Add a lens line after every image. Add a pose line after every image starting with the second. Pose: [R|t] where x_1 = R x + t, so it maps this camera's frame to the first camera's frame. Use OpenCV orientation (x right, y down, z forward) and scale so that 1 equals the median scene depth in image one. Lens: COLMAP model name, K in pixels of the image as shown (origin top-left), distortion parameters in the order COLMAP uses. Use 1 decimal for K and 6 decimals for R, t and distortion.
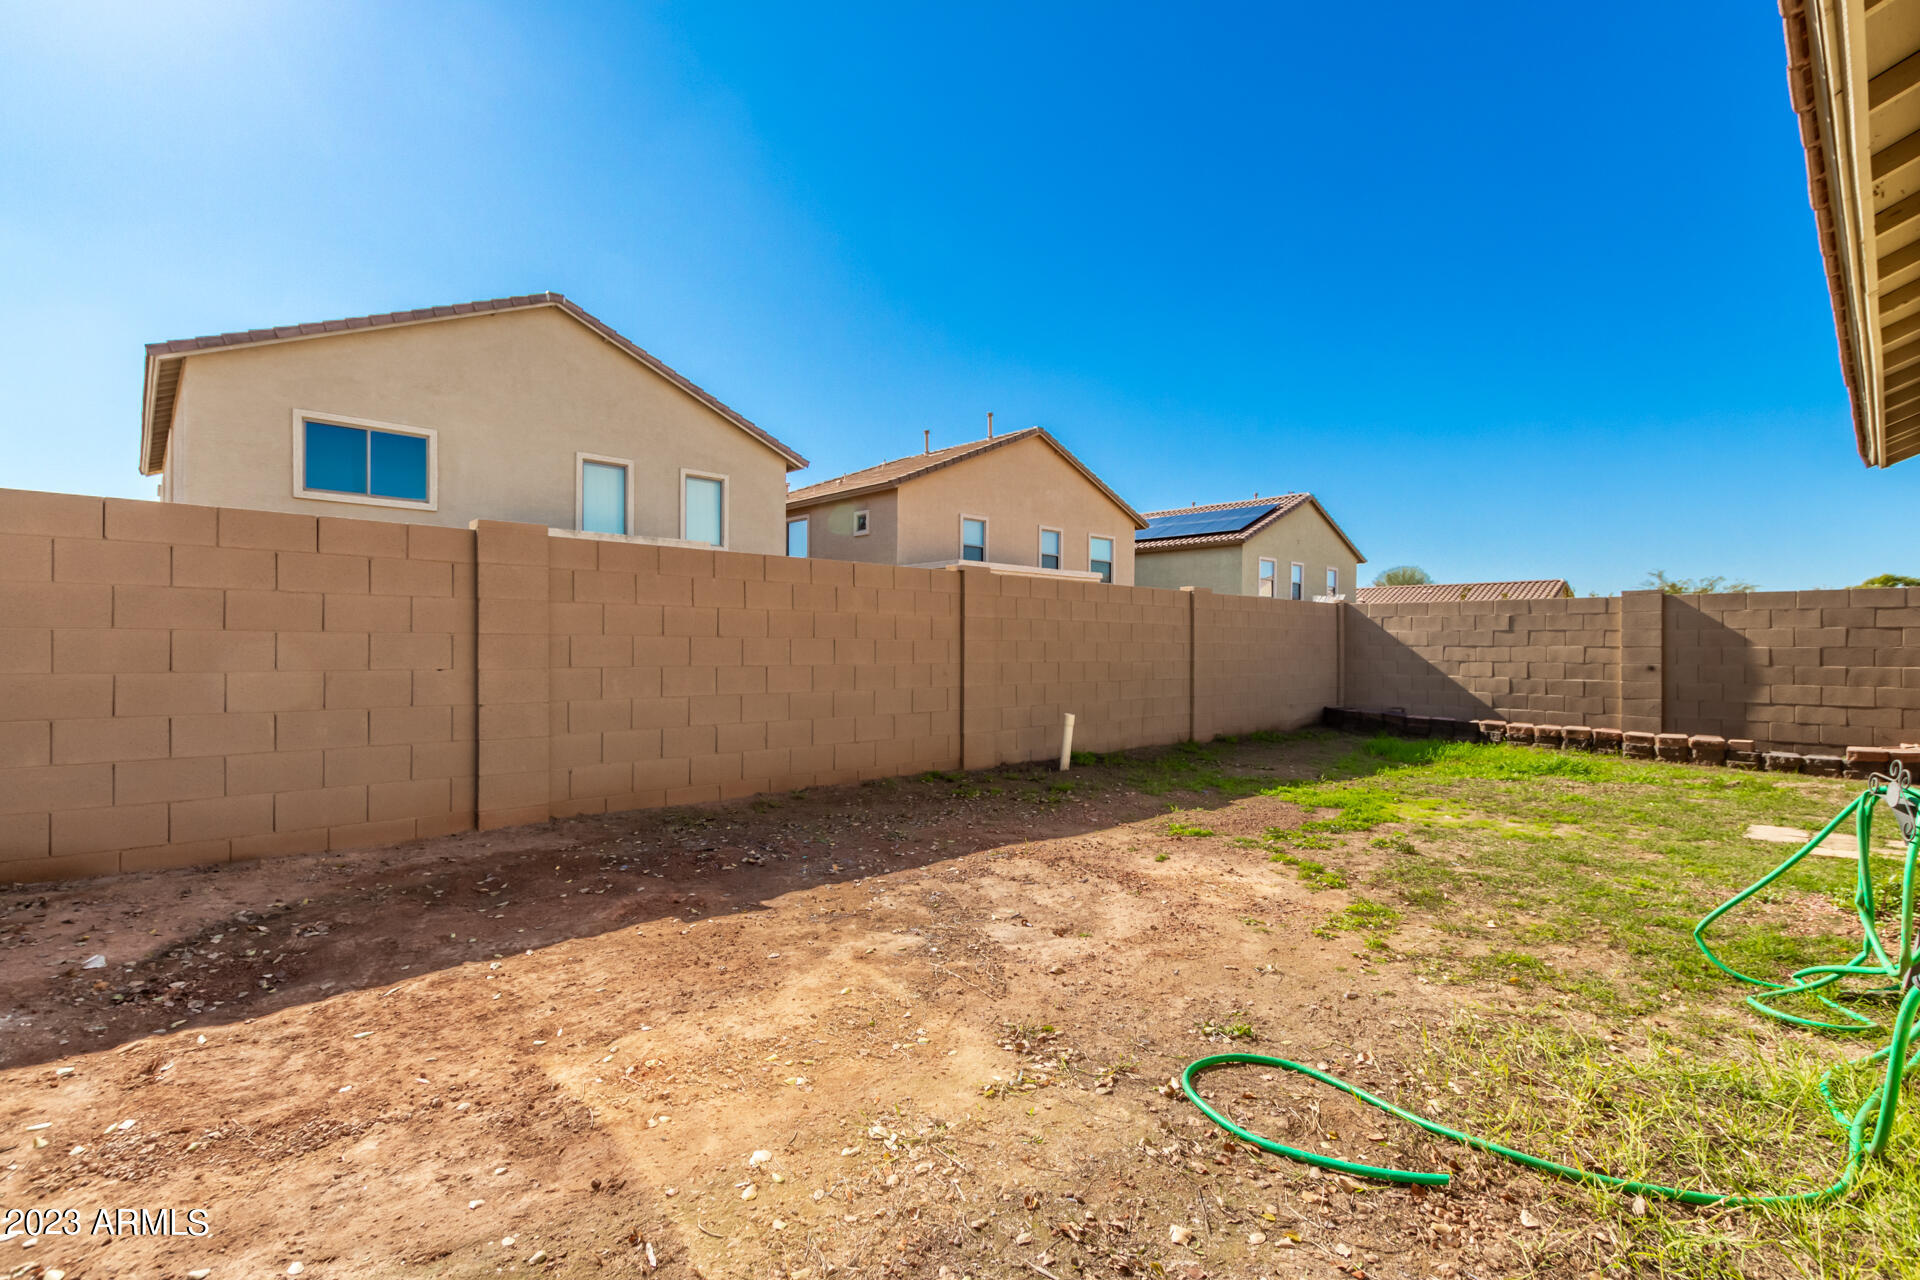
lens RADIAL K [[882.3, 0, 960.0], [0, 882.3, 640.0], [0, 0, 1]] dist [0.003202, -0.000097]
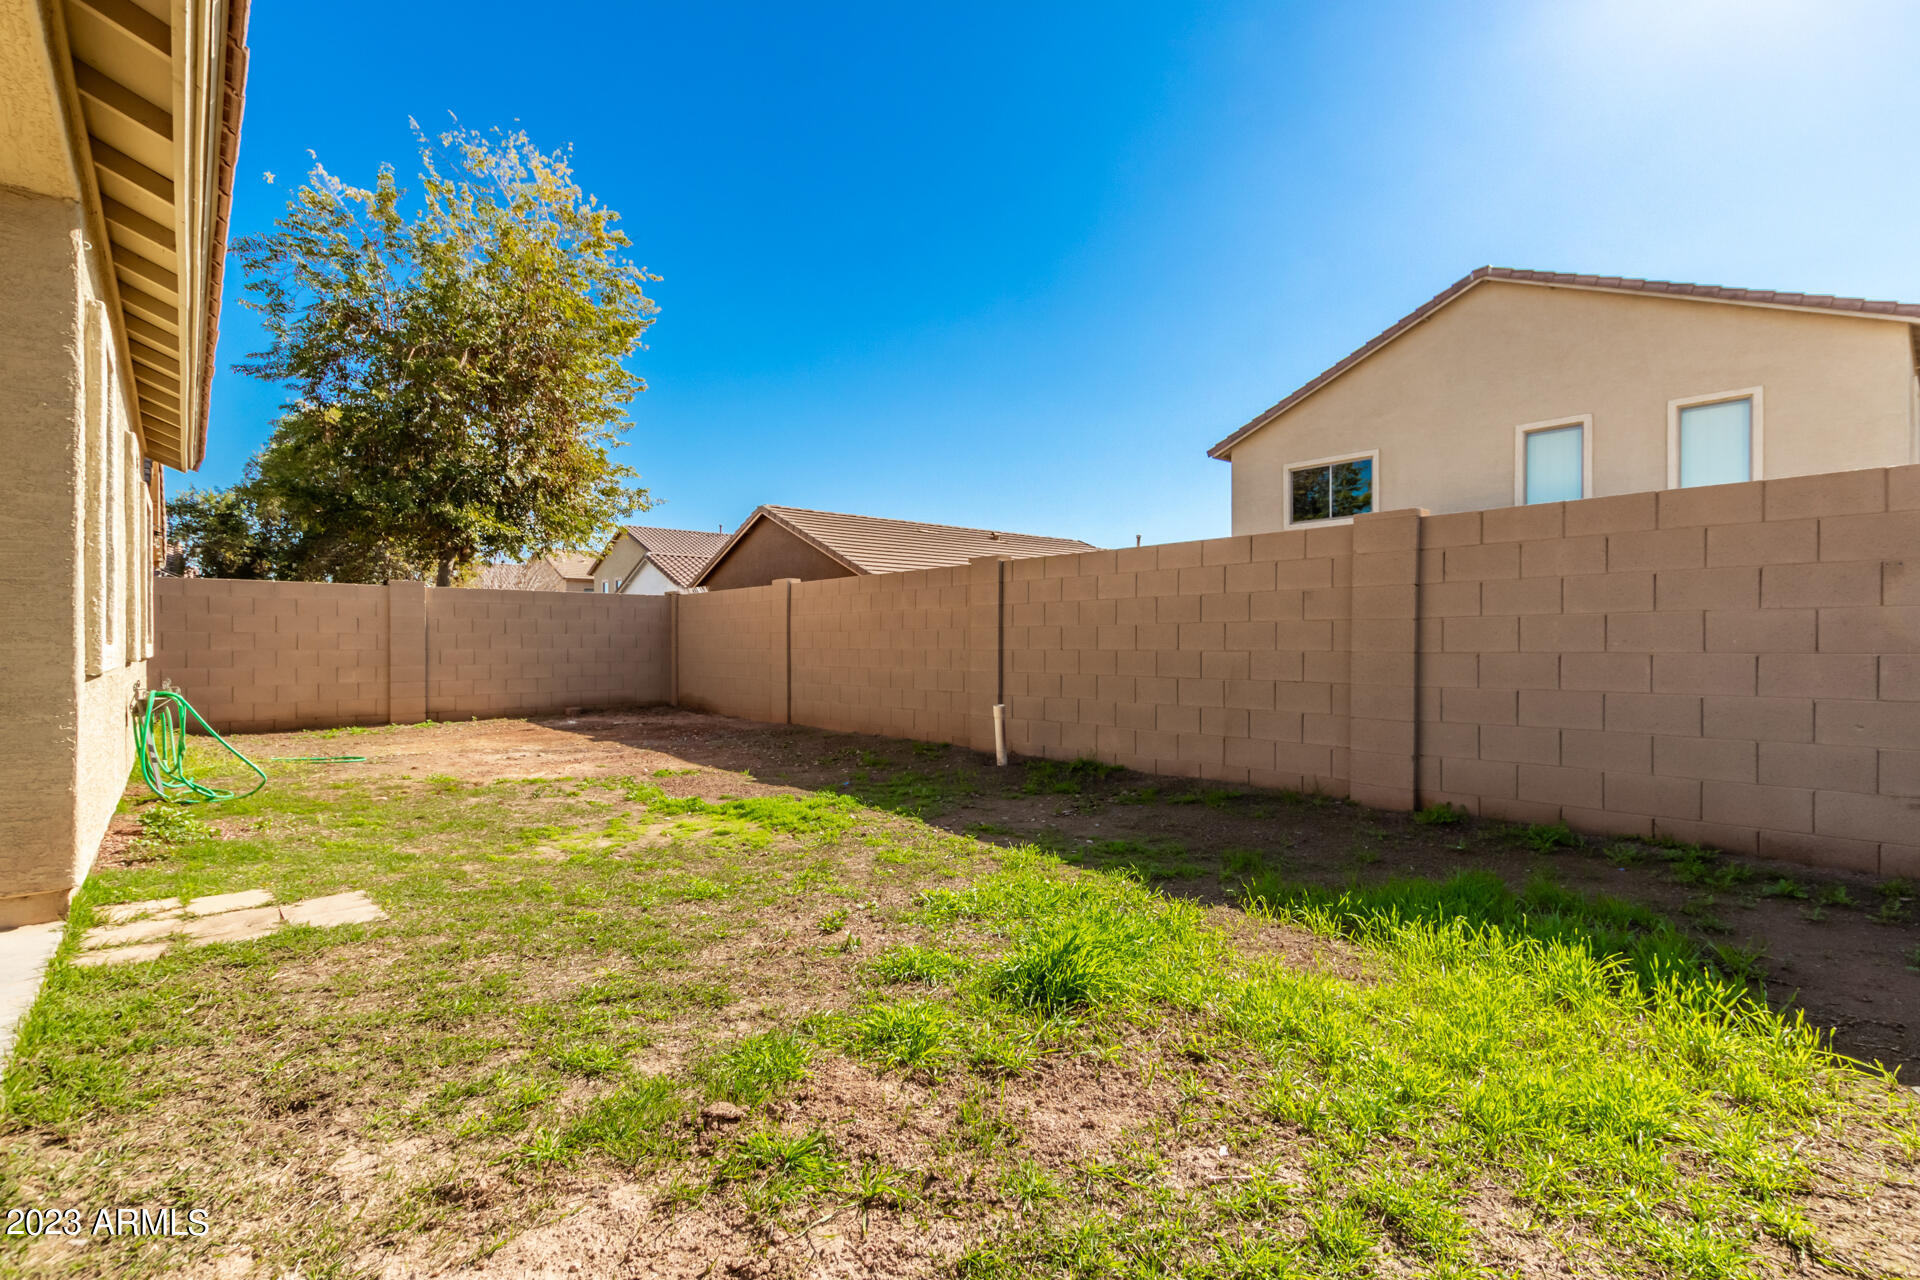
lens RADIAL K [[882.3, 0, 960.0], [0, 882.3, 640.0], [0, 0, 1]] dist [0.003202, -0.000097]
pose [[-0.032164, -0.011982, -0.999411, 0.587505], [0.003866, 0.999919, -0.012113, 0.015106], [0.999475, -0.004254, -0.032115, 0.563418]]
